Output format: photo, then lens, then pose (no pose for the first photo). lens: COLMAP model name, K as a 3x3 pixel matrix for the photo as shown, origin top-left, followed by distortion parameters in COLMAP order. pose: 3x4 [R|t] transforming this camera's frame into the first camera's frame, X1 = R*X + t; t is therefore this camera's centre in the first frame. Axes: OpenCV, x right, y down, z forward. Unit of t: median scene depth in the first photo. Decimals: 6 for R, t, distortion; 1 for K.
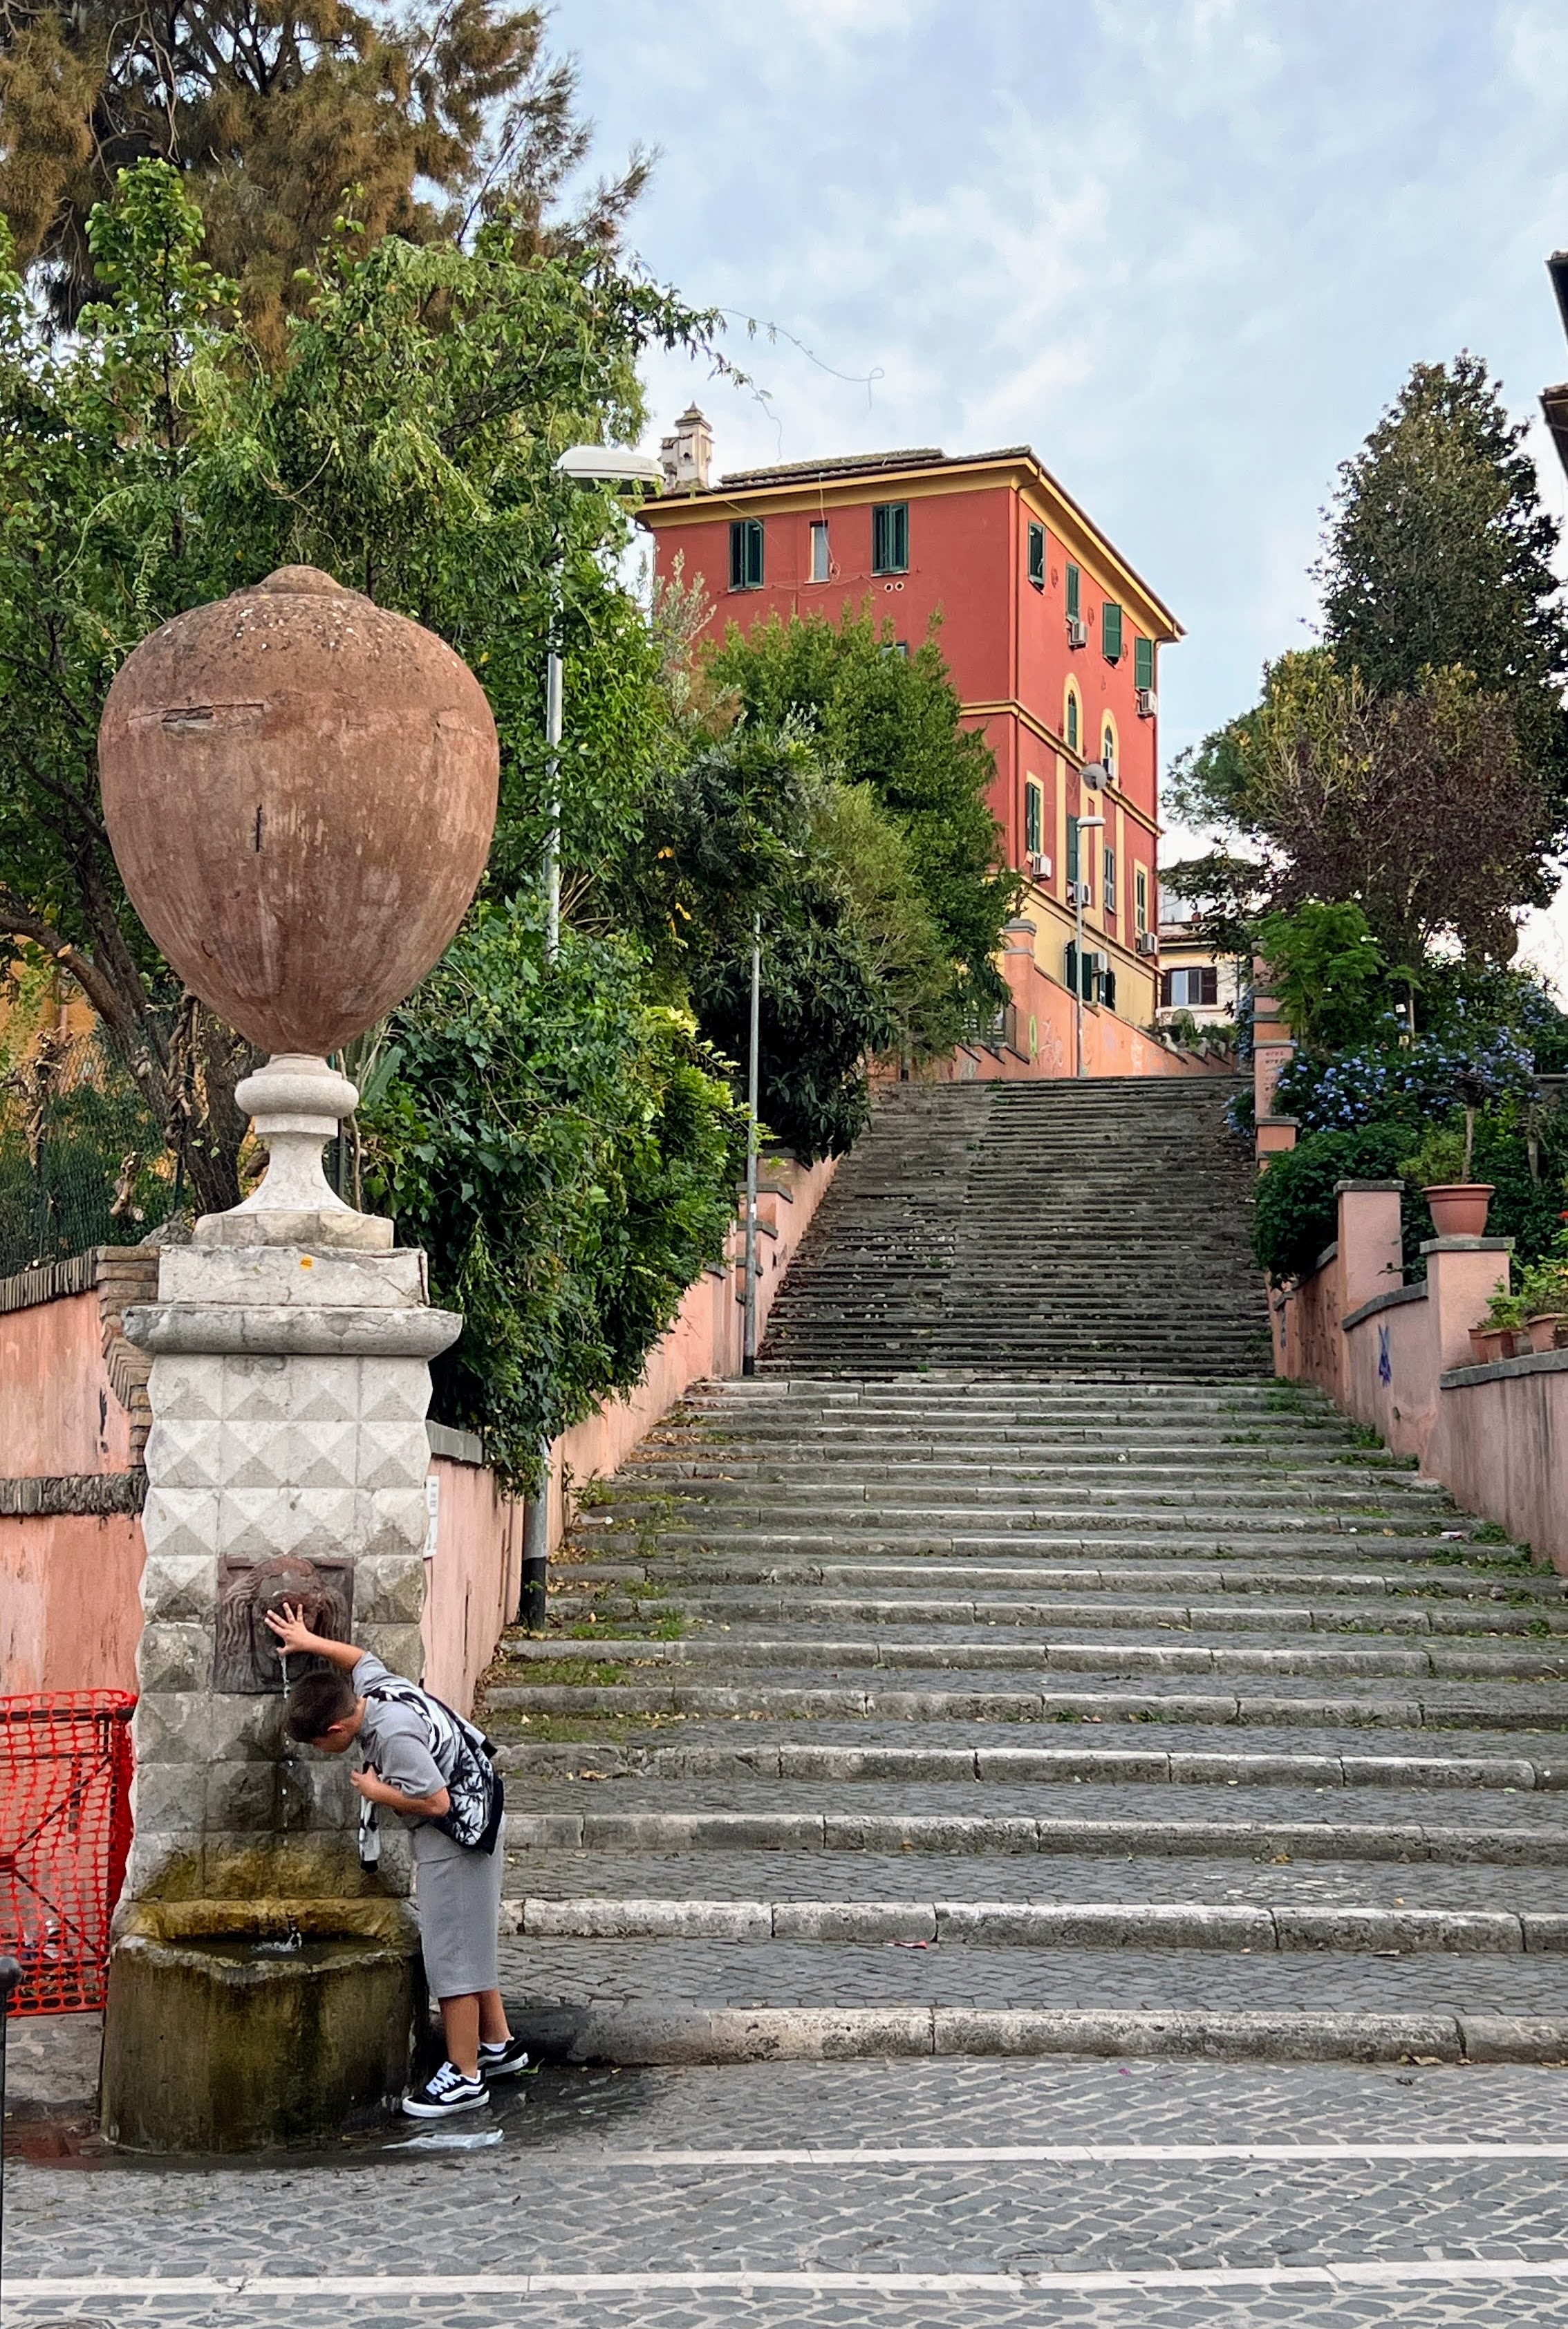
lens RADIAL K [[2633.2, 0, 779.8], [0, 2633.2, 1163.8], [0, 0, 1]] dist [0.009772, 0.000000]
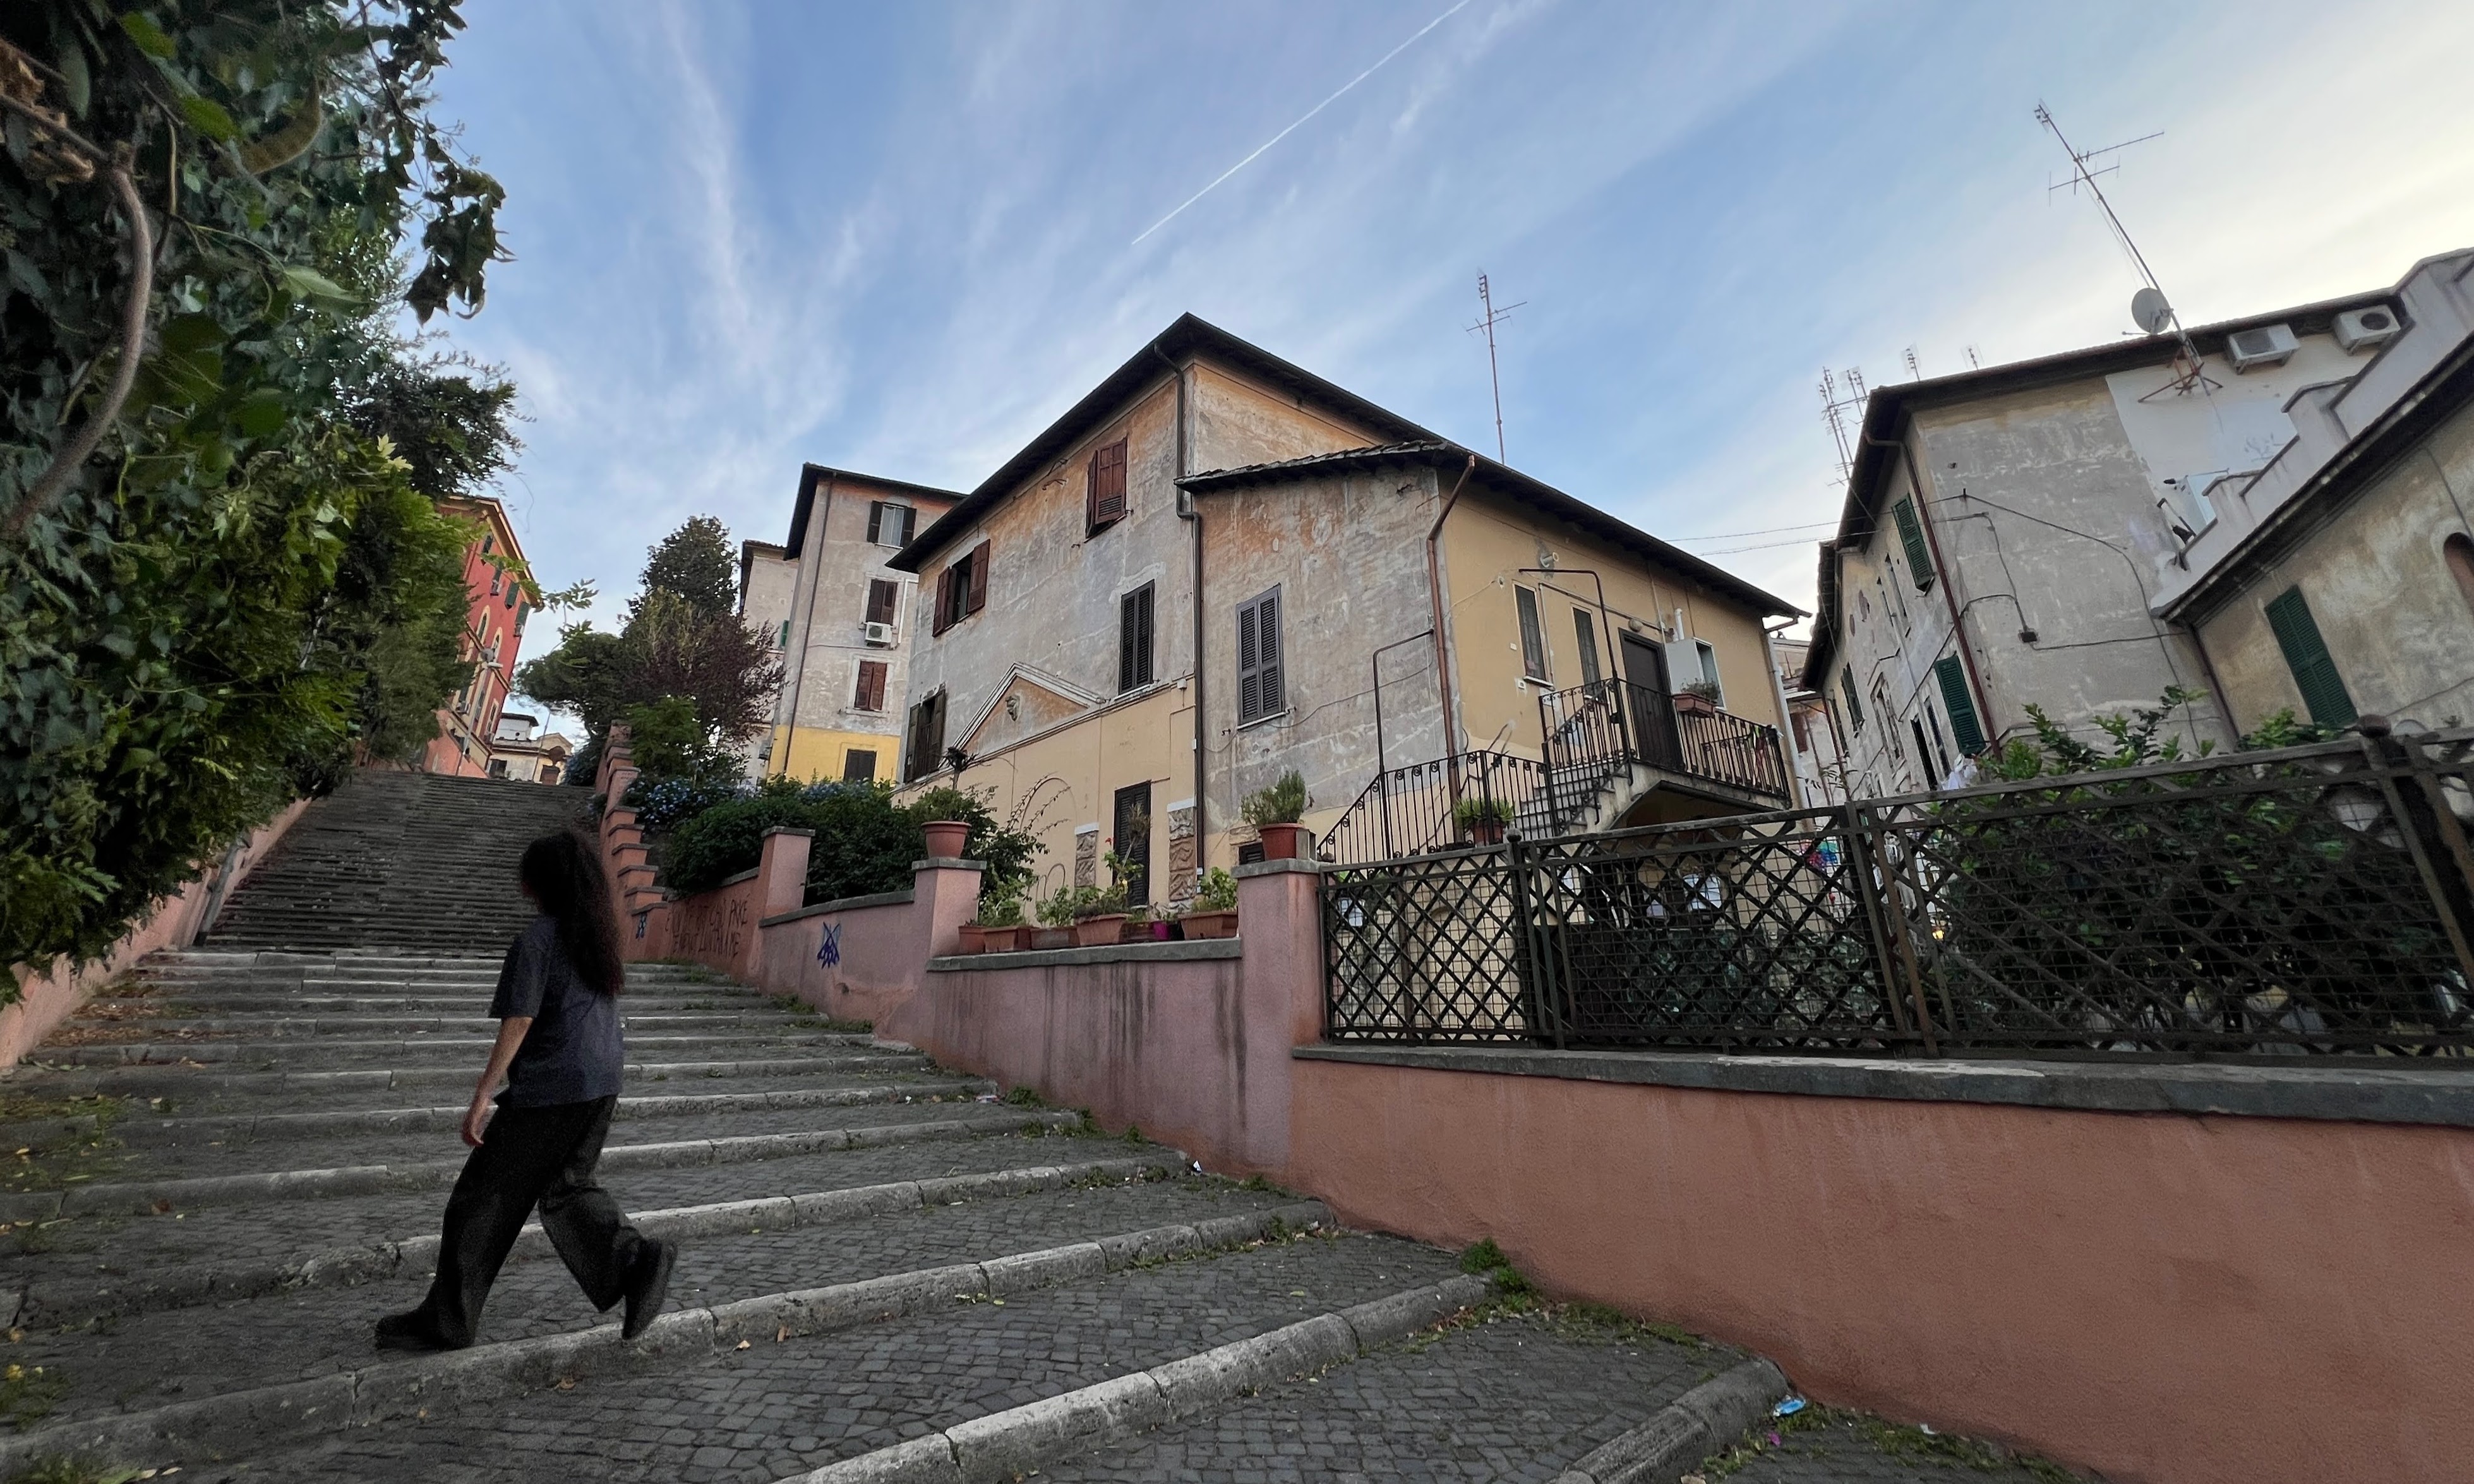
lens RADIAL K [[1016.8, 0, 1203.7], [0, 1016.8, 583.6], [0, 0, 1]] dist [-0.001733, -0.000011]
pose [[0.724528, 0.256433, 0.639767, -0.025444], [-0.073431, 0.951649, -0.298283, 0.029106], [-0.685323, 0.169136, 0.708326, 0.354439]]
